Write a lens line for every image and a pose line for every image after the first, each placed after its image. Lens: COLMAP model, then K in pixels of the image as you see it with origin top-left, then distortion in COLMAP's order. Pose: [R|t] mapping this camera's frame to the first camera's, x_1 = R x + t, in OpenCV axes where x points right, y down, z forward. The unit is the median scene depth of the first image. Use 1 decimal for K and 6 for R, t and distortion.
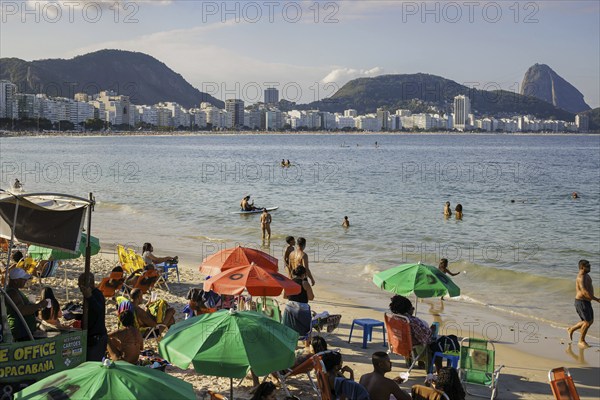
lens RADIAL K [[894.6, 0, 323.8], [0, 894.6, 199.9], [0, 0, 1]] dist [-0.114708, 0.105543]
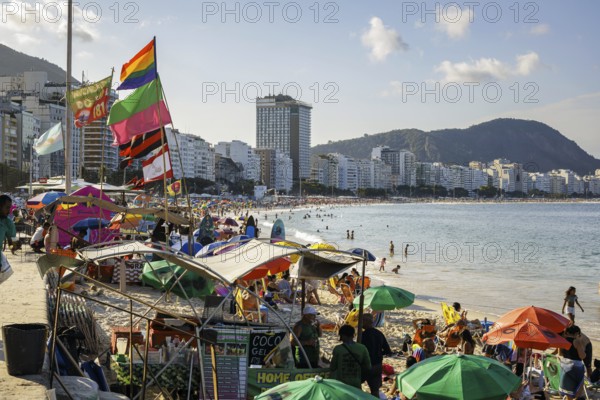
lens RADIAL K [[894.6, 0, 323.8], [0, 894.6, 199.9], [0, 0, 1]] dist [-0.114708, 0.105543]
pose [[0.903128, 0.001358, -0.429369, 0.125128], [-0.033614, 0.997150, -0.067549, 0.004666], [0.428054, 0.075438, 0.900599, -0.072191]]
